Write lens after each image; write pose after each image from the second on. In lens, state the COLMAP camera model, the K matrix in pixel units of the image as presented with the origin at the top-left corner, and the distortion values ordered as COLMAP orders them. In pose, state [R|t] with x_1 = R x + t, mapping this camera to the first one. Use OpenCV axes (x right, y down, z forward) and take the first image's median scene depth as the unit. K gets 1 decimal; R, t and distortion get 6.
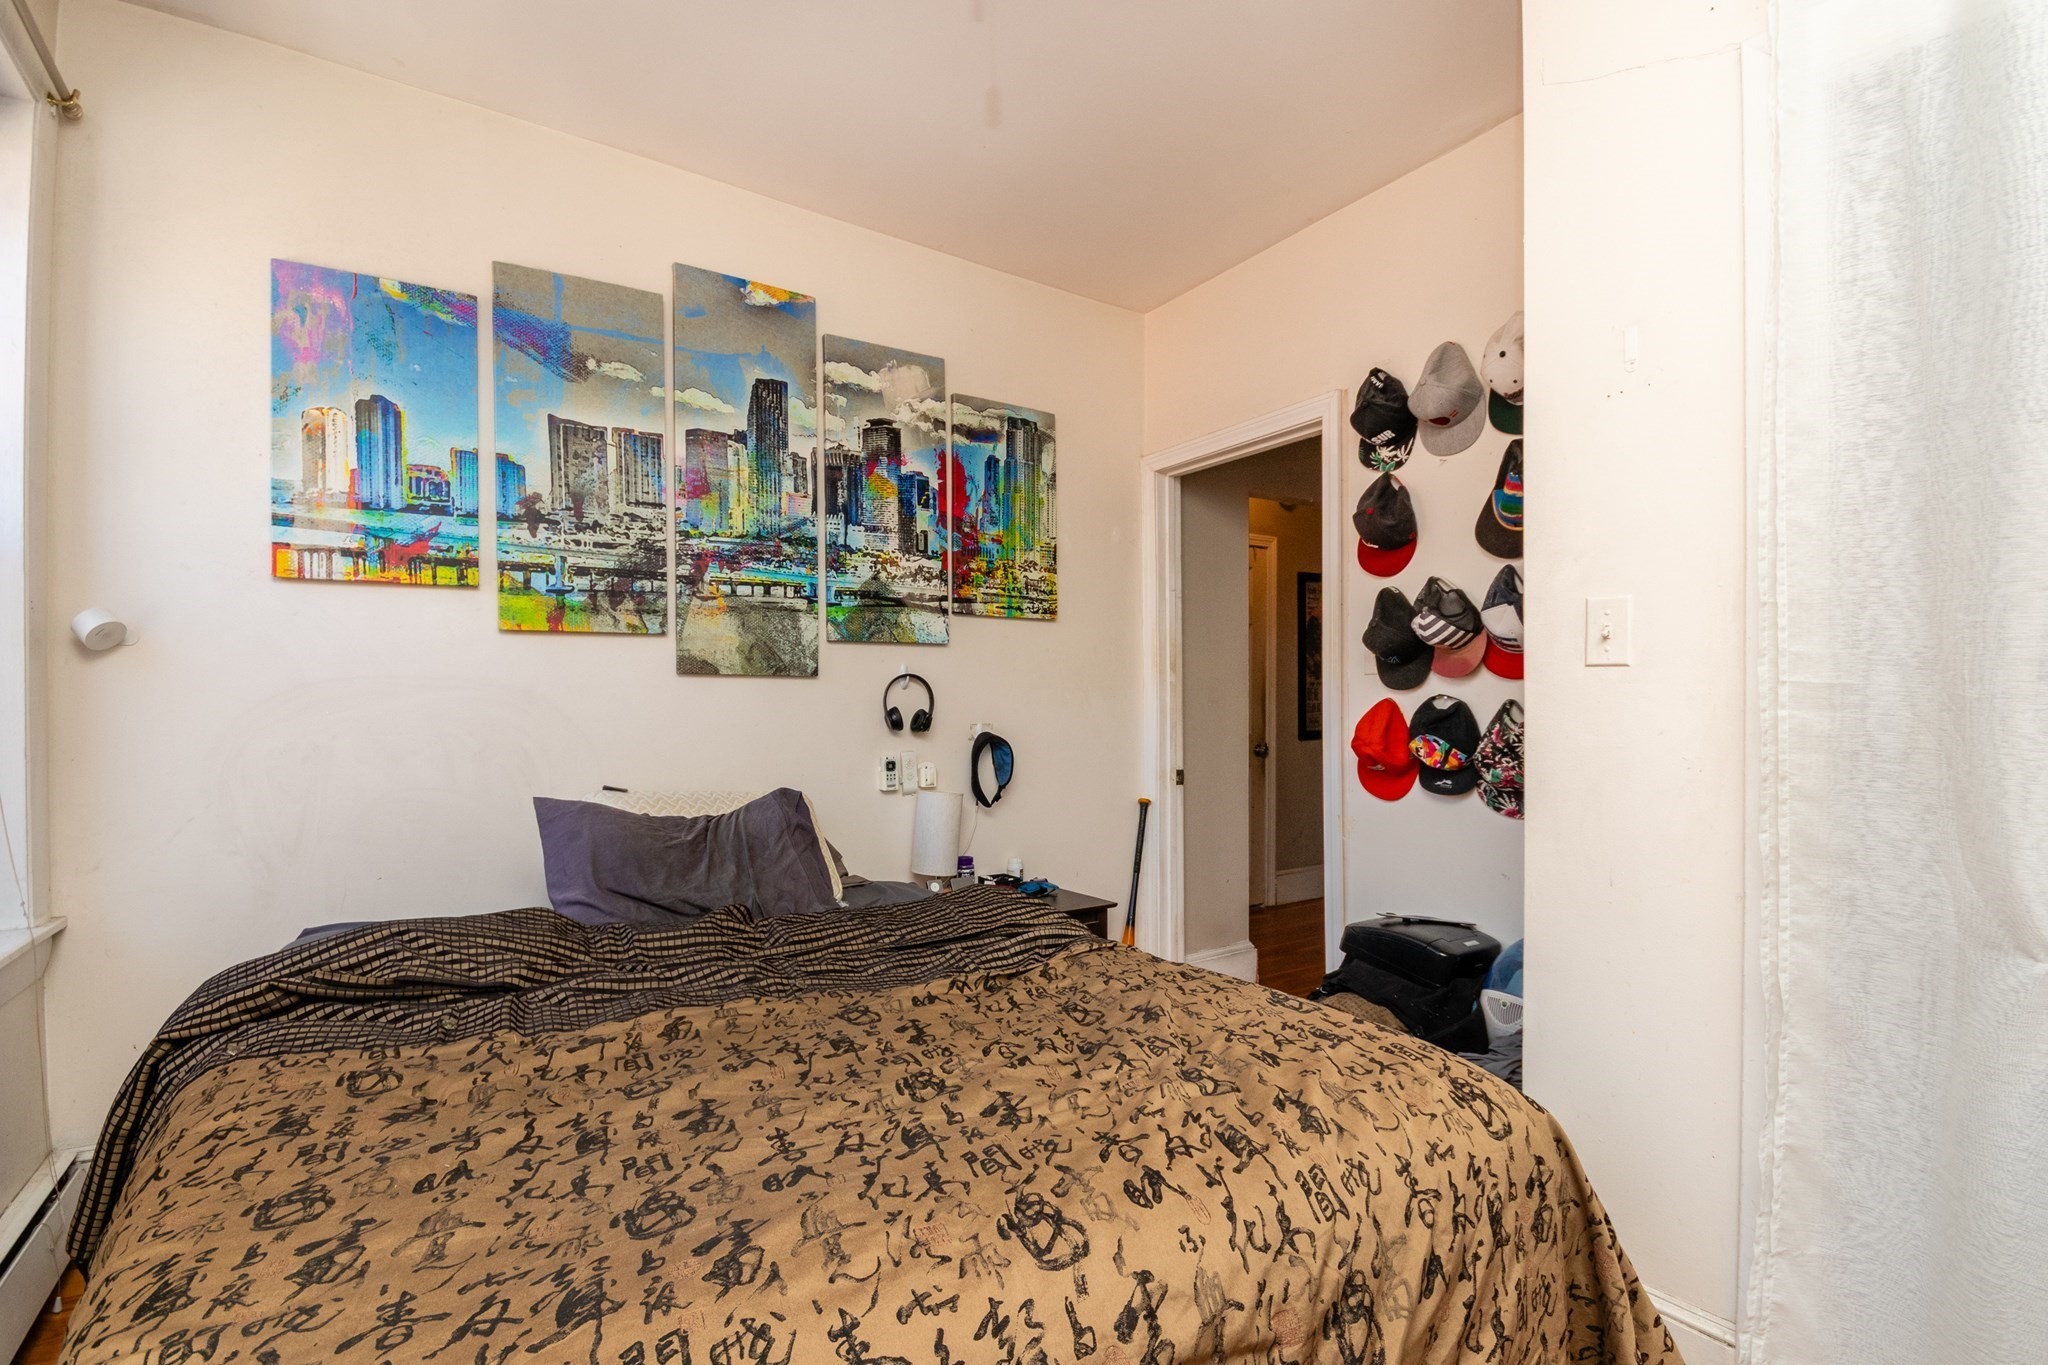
lens RADIAL K [[978.5, 0, 1029.7], [0, 978.5, 699.3], [0, 0, 1]] dist [-0.000657, -0.008230]
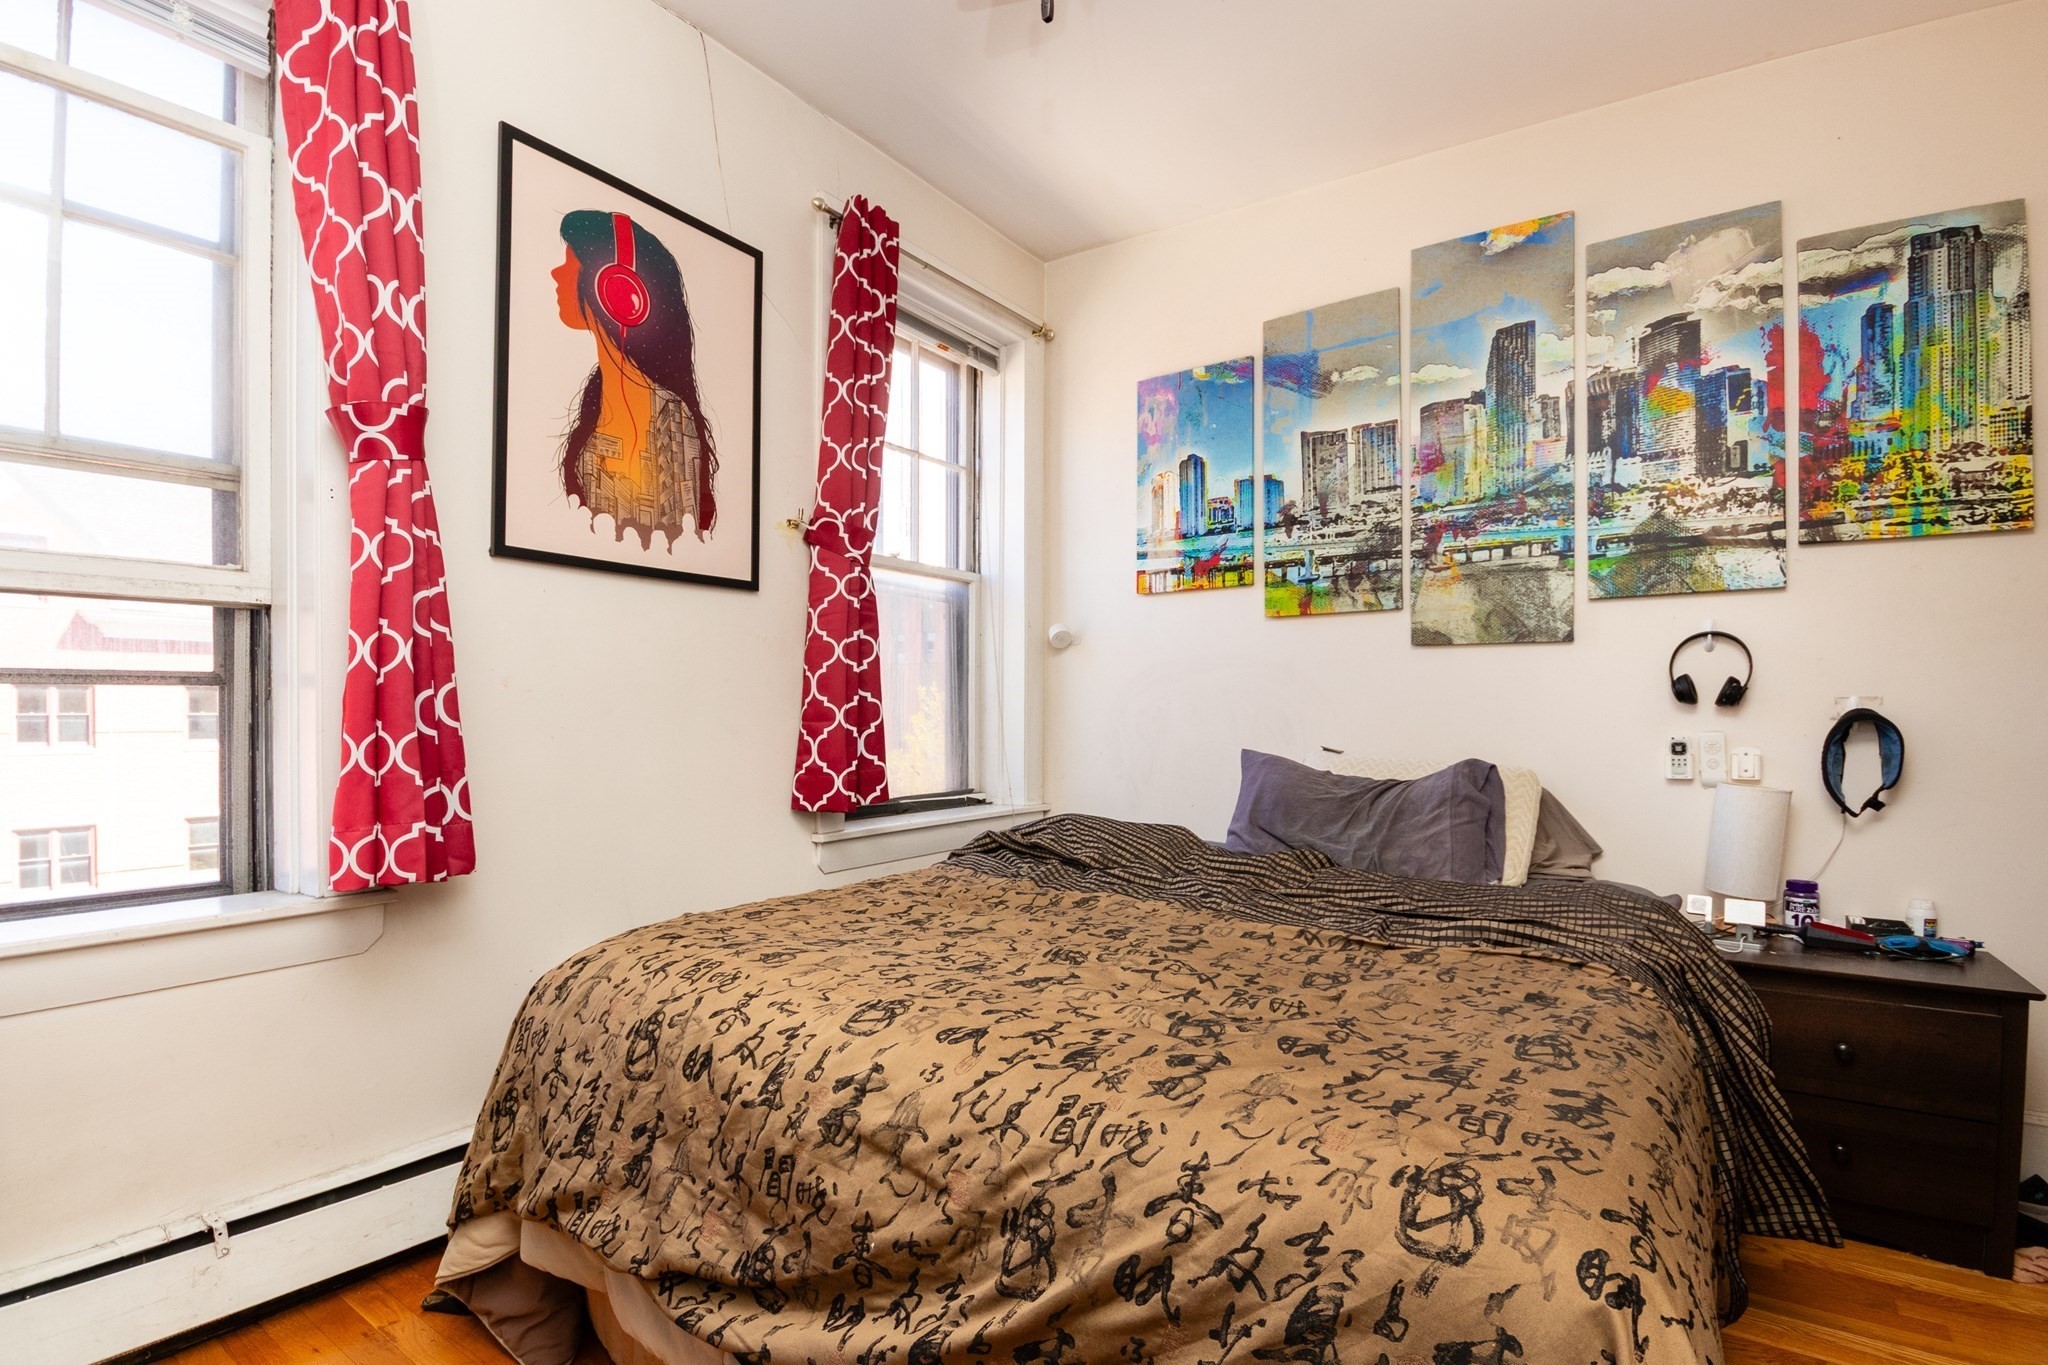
lens RADIAL K [[978.5, 0, 1027.4], [0, 978.5, 715.0], [0, 0, 1]] dist [-0.000657, -0.008230]
pose [[0.356273, 0.005731, -0.934364, 0.479849], [-0.002842, 0.999983, 0.005050, 0.044717], [0.934377, 0.000856, 0.356284, 0.256316]]
